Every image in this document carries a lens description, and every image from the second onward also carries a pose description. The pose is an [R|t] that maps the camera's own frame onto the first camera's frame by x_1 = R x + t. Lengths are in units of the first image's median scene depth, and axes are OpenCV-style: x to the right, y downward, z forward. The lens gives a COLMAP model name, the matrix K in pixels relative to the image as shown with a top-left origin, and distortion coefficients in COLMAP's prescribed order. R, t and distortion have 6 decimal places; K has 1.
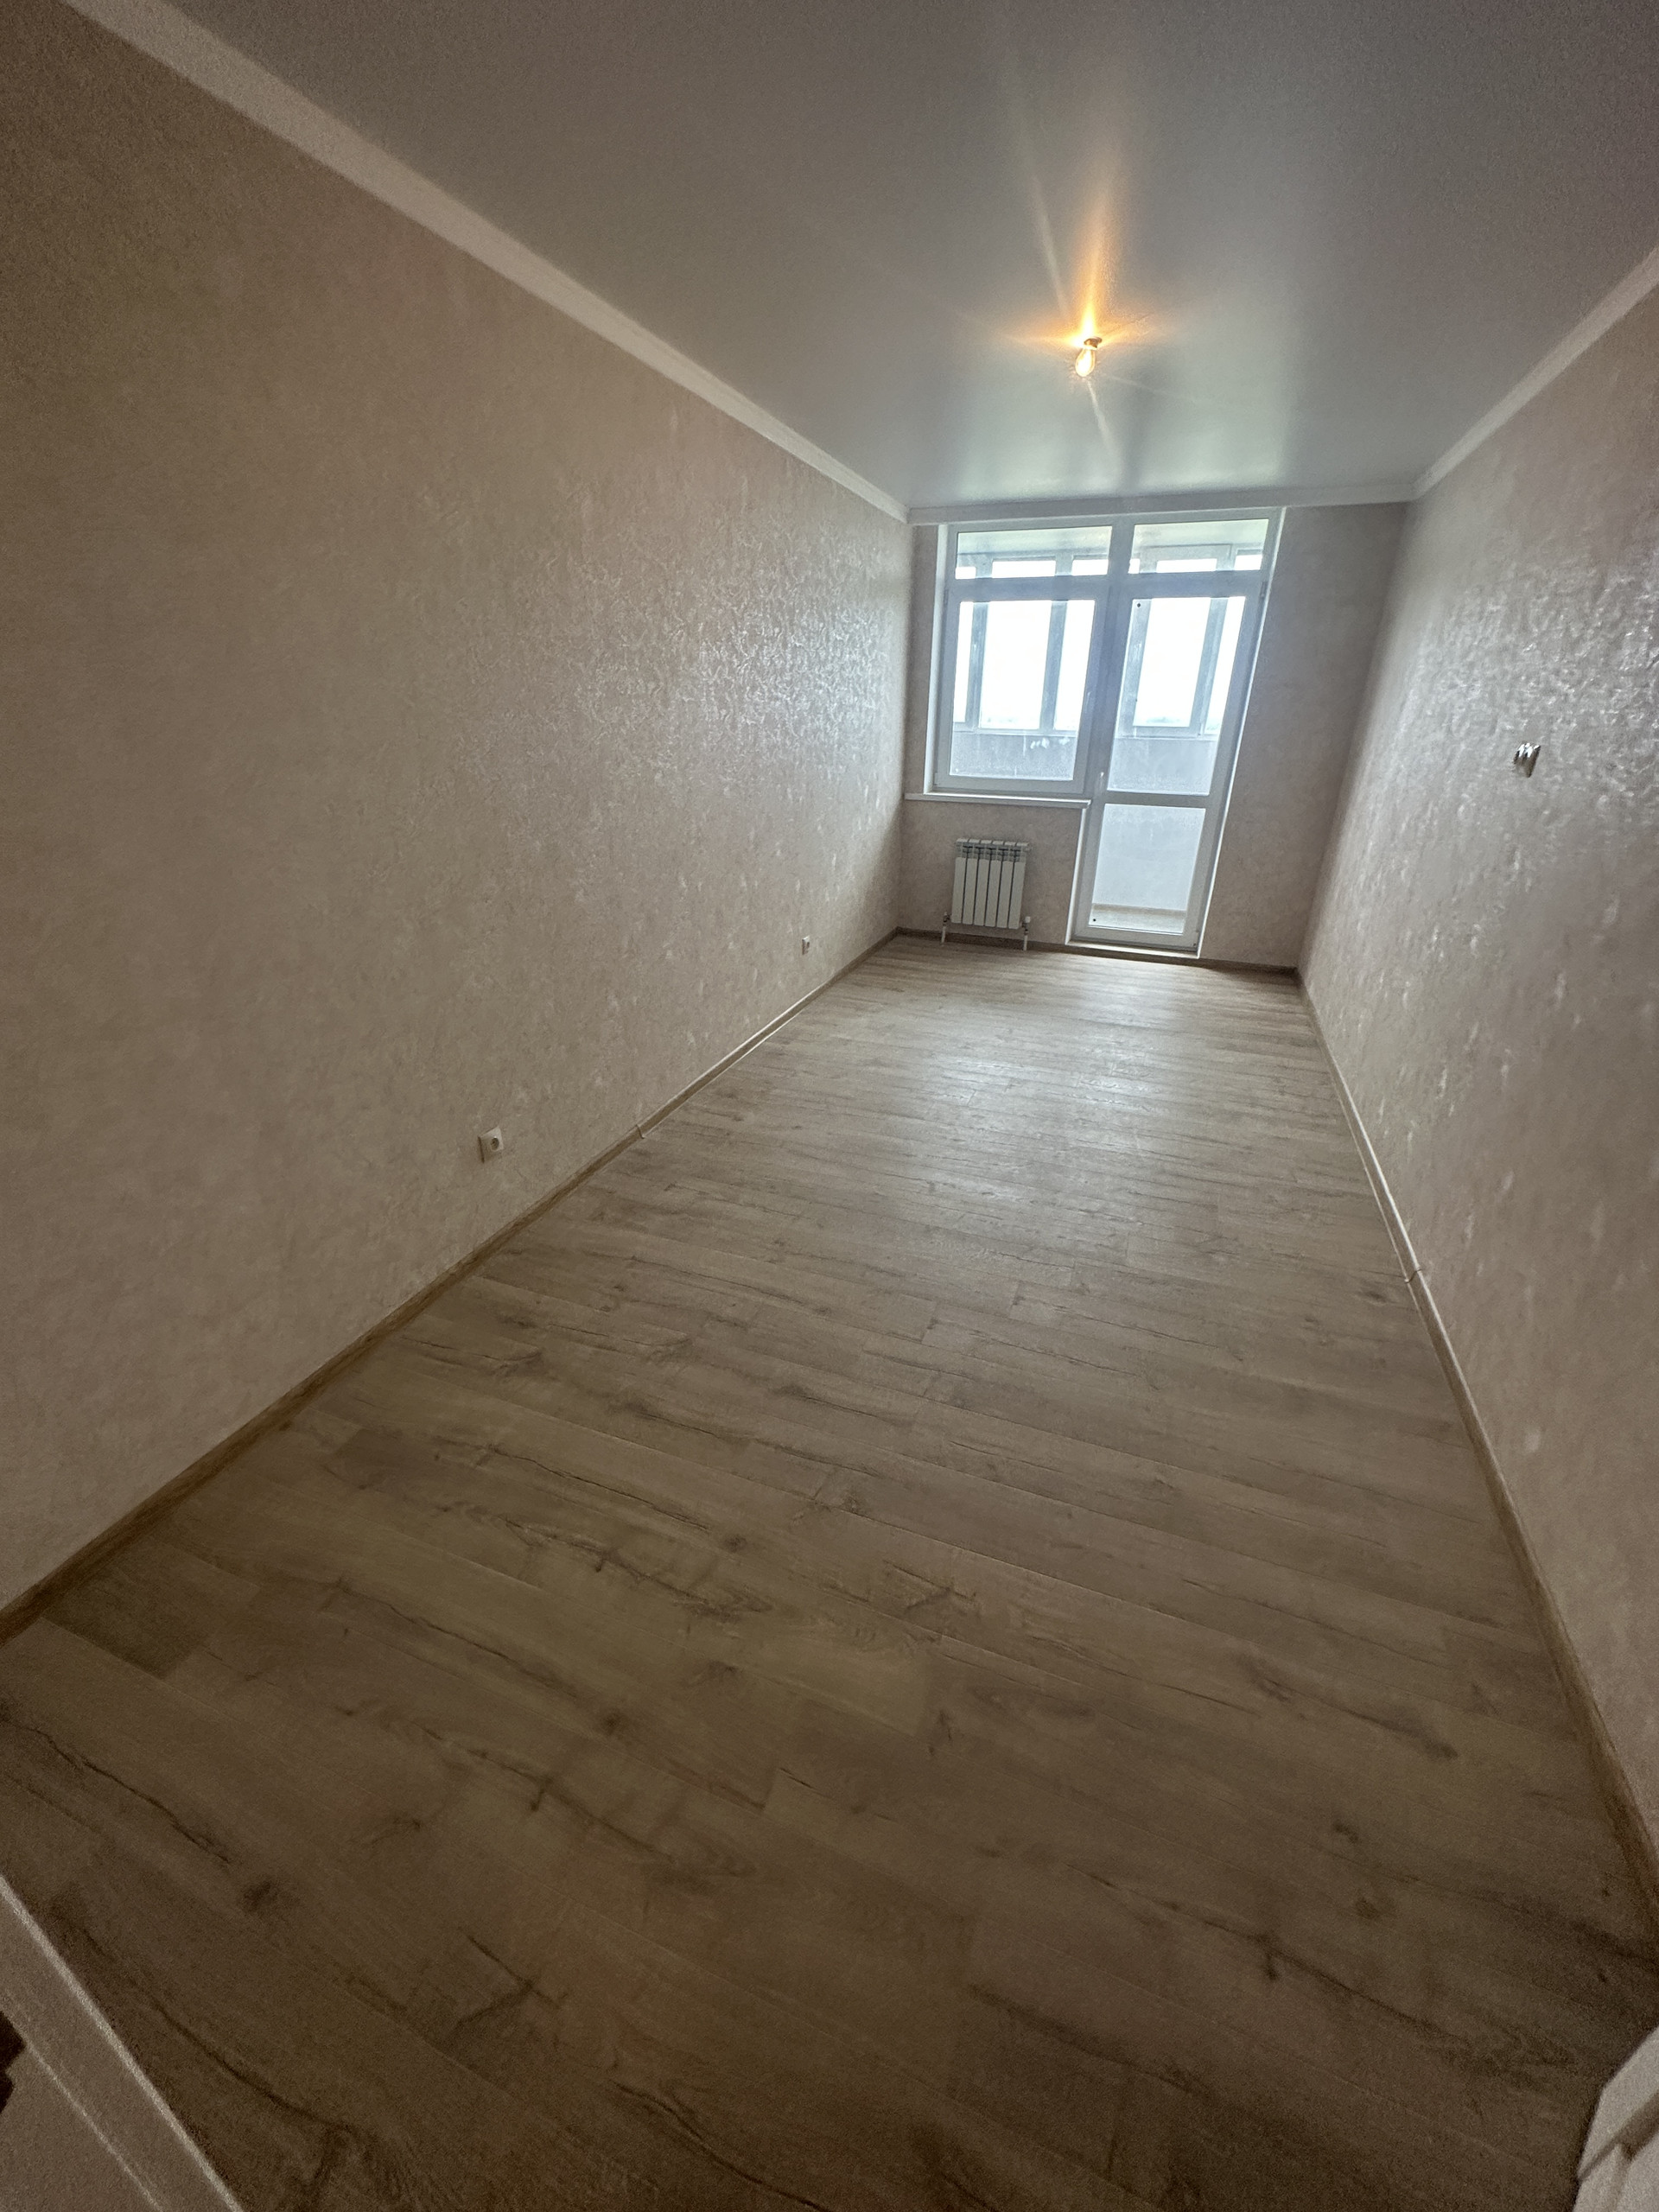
lens RADIAL K [[882.9, 0, 829.1], [0, 882.9, 1105.0], [0, 0, 1]] dist [0.003242, 0.000027]
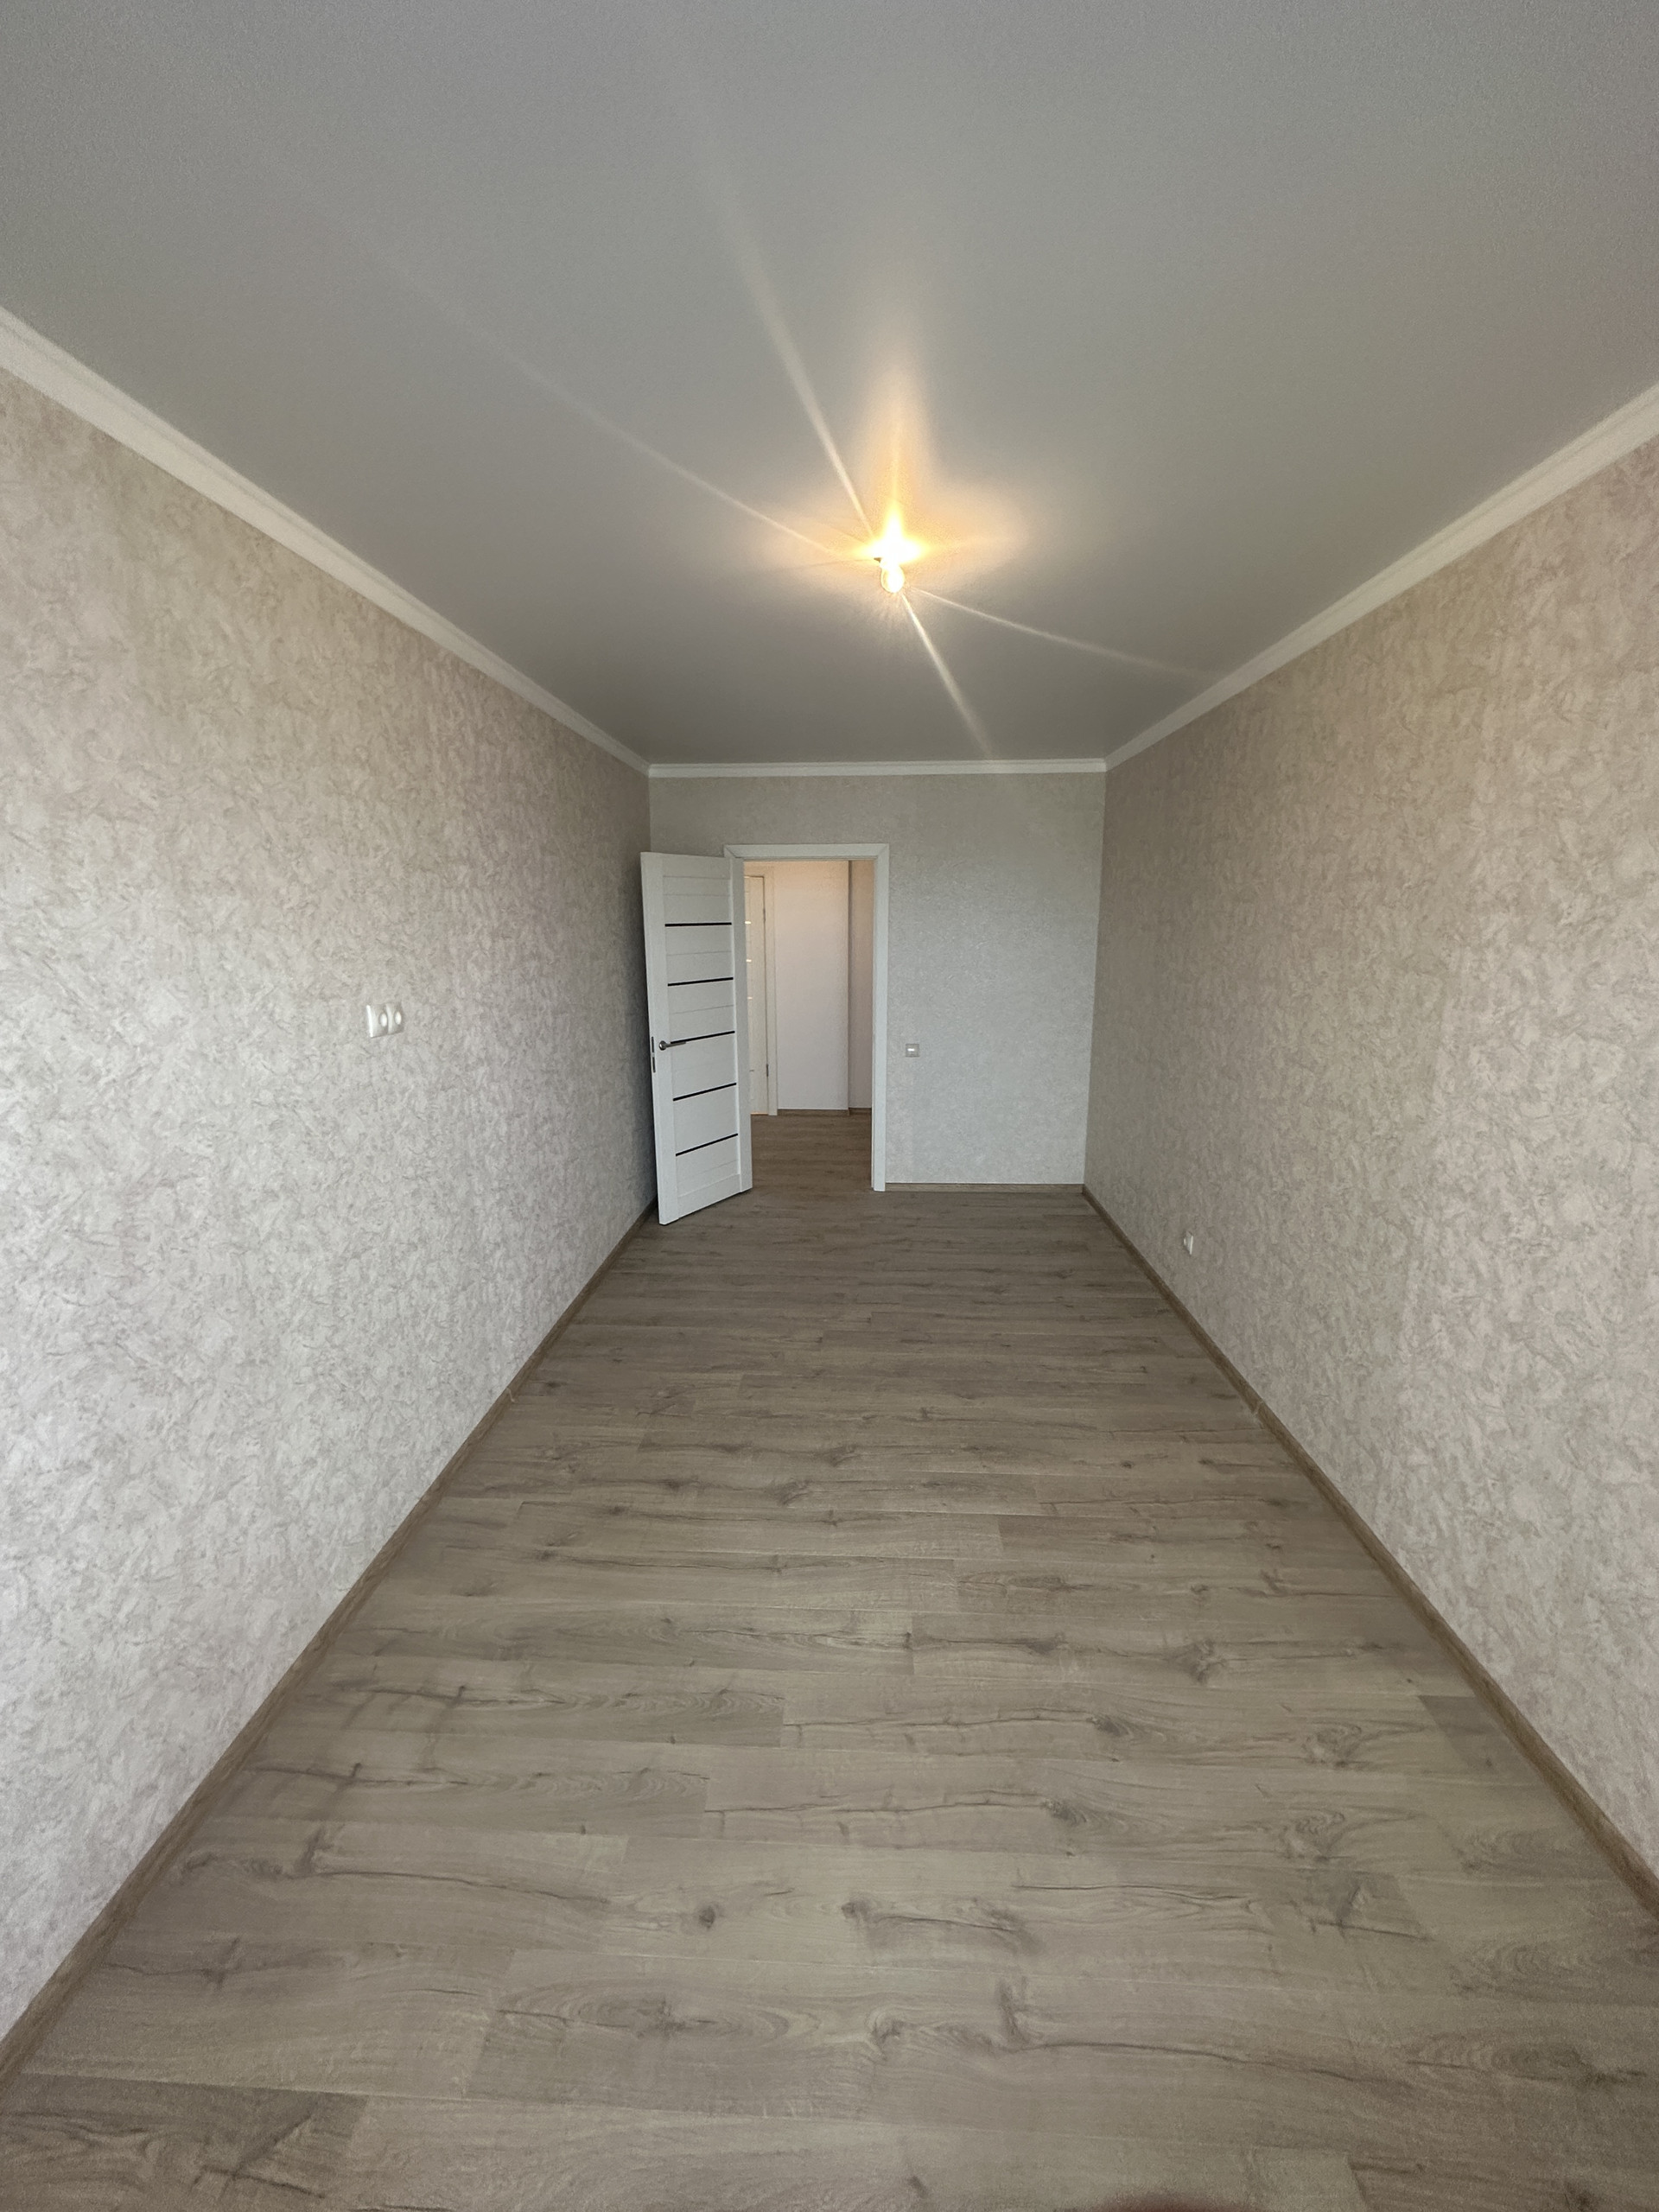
lens RADIAL K [[882.9, 0, 828.8], [0, 882.9, 1105.7], [0, 0, 1]] dist [0.003242, 0.000027]
pose [[-0.950453, 0.054886, -0.305985, 0.533762], [-0.138402, 0.806649, 0.574598, -0.784995], [0.278360, 0.588477, -0.759085, 1.618107]]
